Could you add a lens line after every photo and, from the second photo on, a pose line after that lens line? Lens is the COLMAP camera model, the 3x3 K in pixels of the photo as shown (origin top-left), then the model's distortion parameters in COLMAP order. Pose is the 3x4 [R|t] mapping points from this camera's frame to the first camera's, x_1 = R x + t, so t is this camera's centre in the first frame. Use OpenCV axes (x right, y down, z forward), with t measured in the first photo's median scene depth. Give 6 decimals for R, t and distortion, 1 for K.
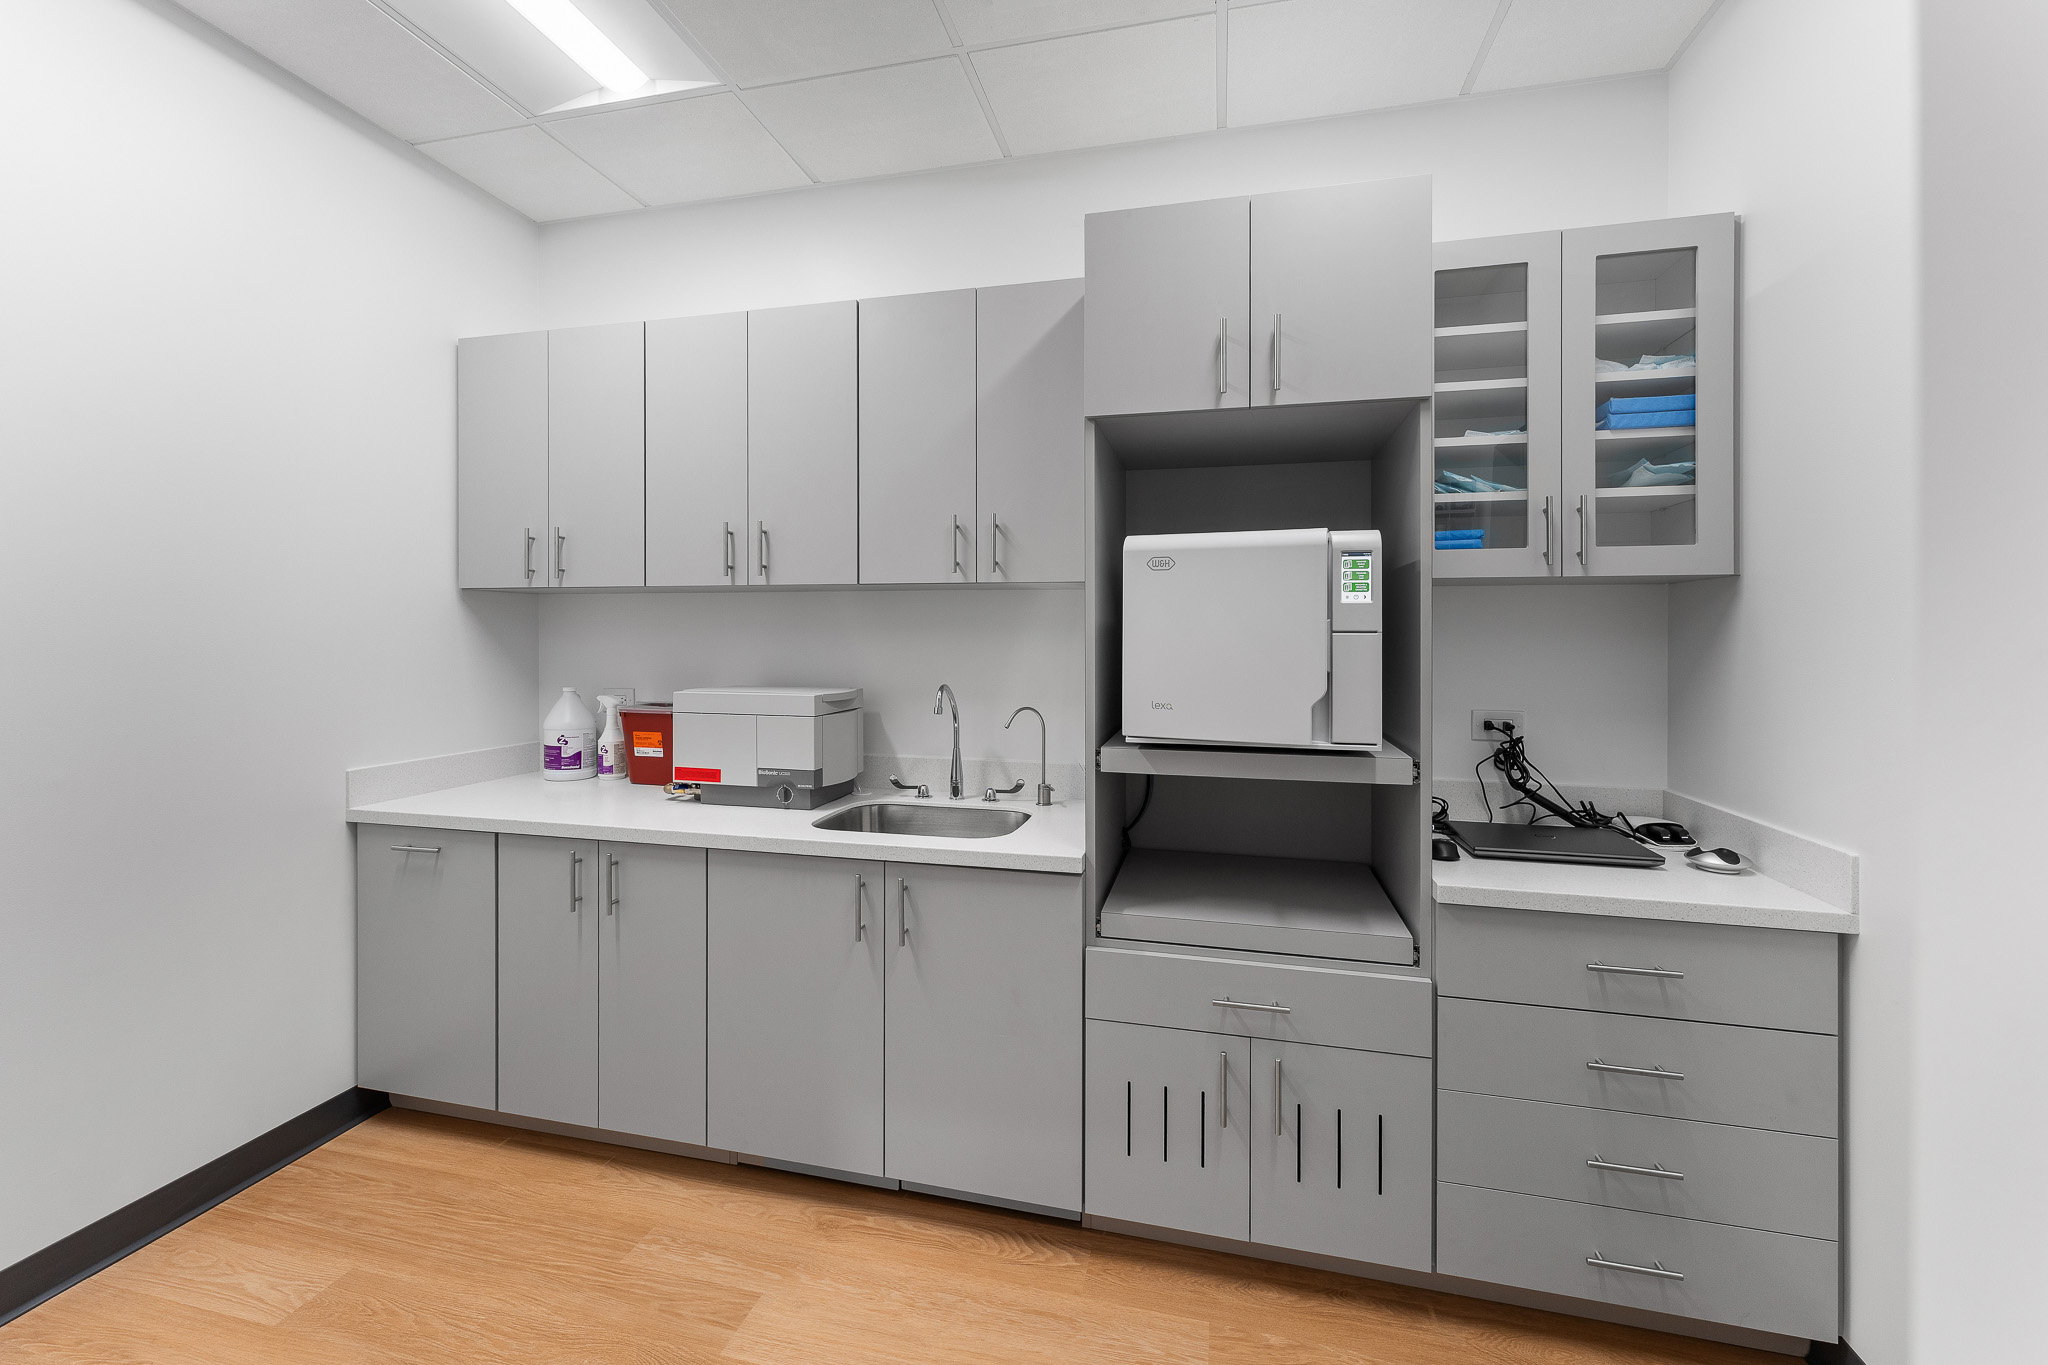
lens RADIAL K [[854.1, 0, 1019.0], [0, 854.1, 641.5], [0, 0, 1]] dist [0.004174, -0.000328]
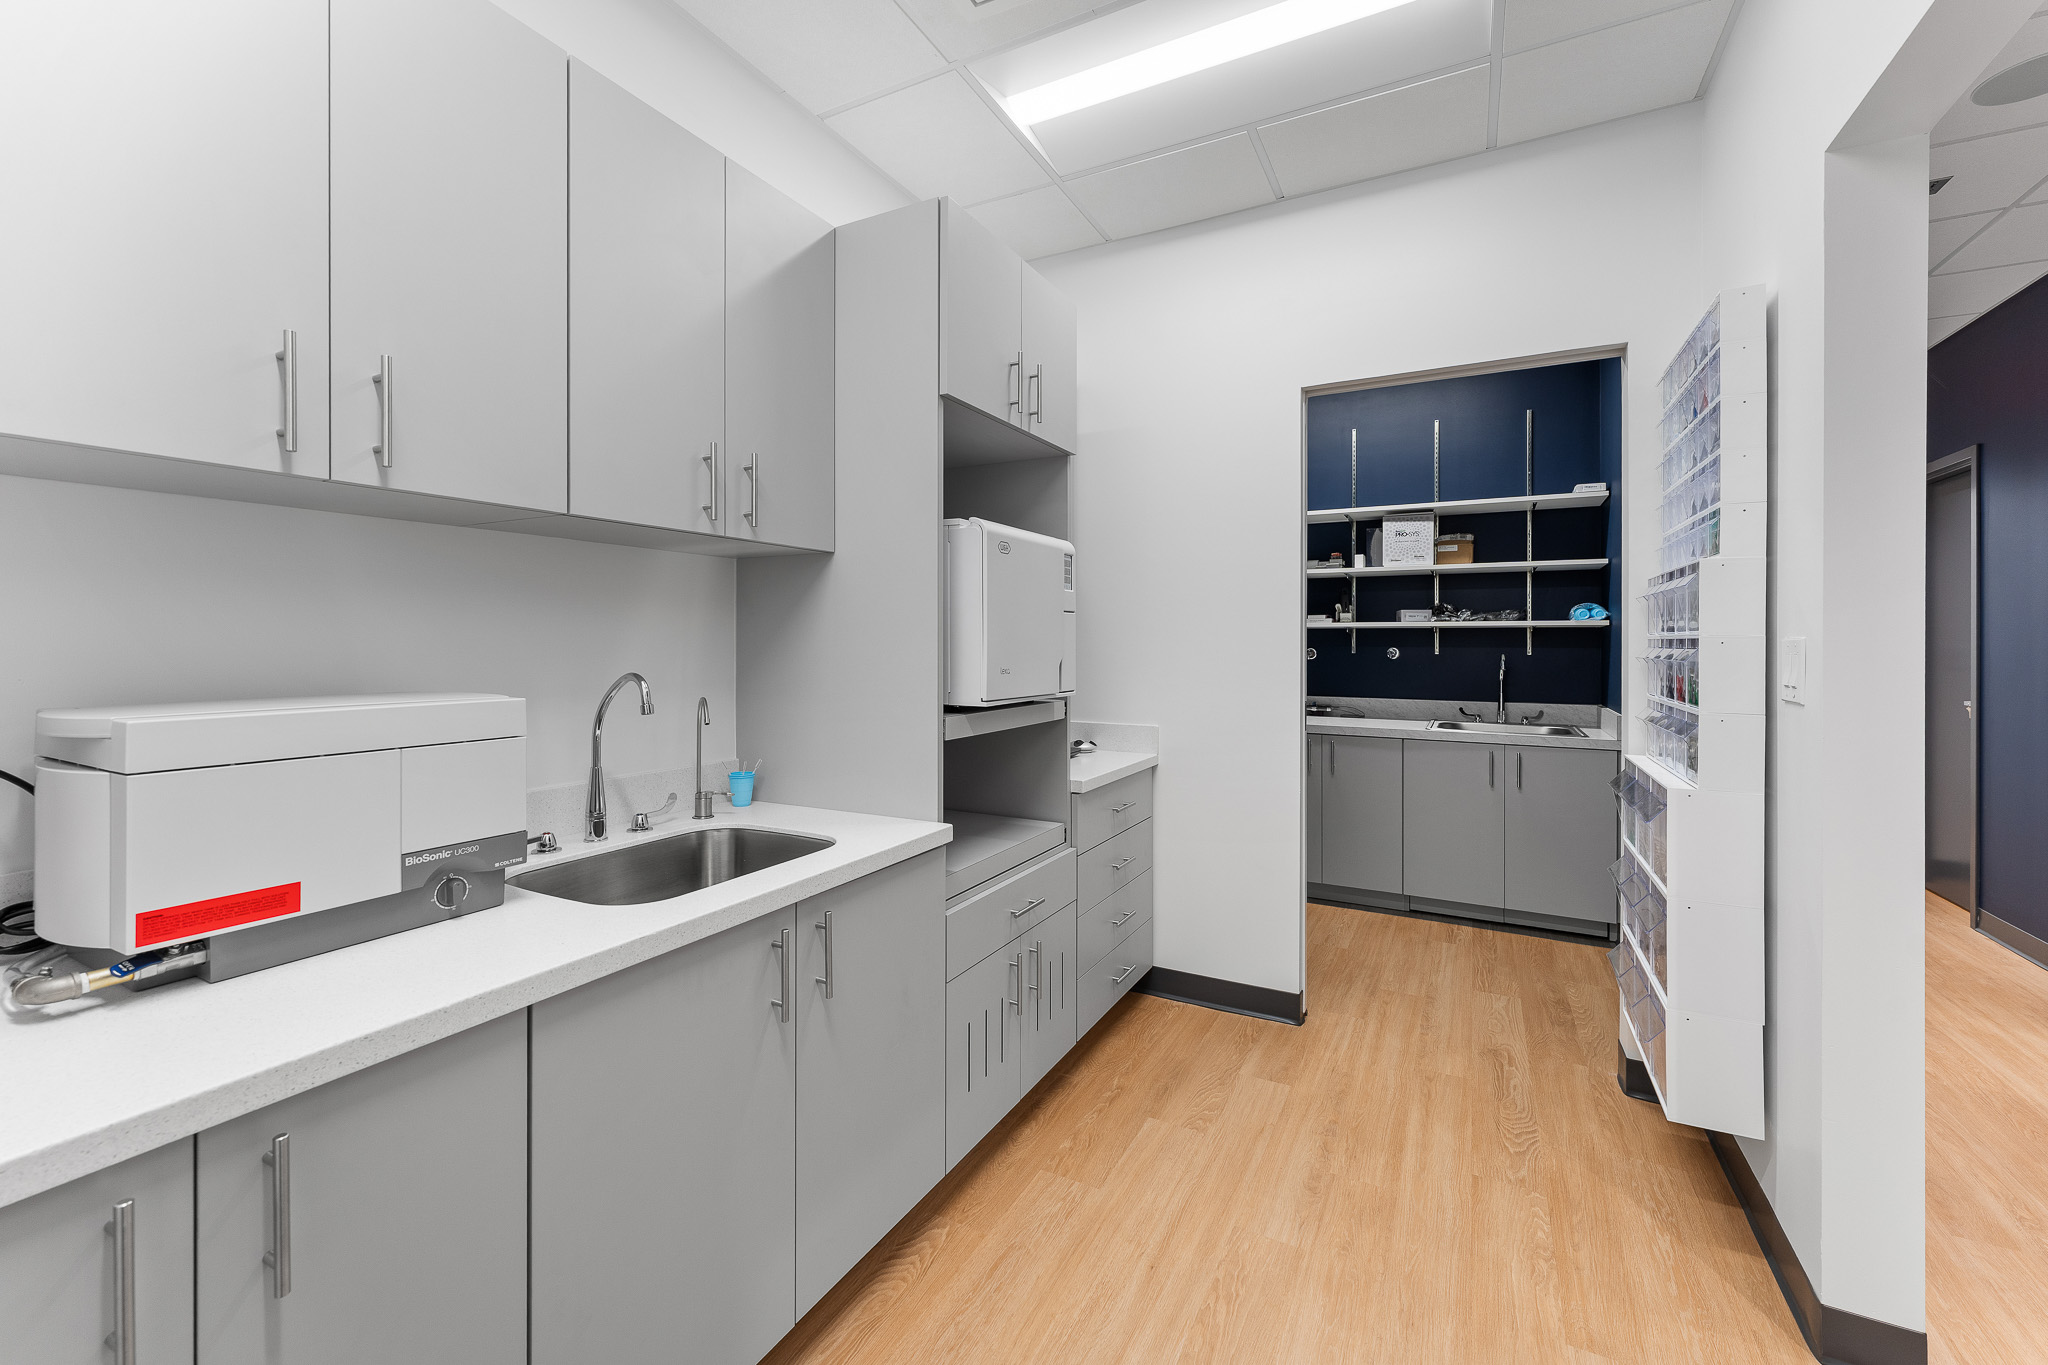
lens RADIAL K [[854.1, 0, 1019.5], [0, 854.1, 645.3], [0, 0, 1]] dist [0.004174, -0.000328]
pose [[0.235731, -0.007836, 0.971787, -0.872904], [0.004041, 0.999967, 0.007083, 0.030439], [-0.971810, 0.002258, 0.235755, 0.663451]]
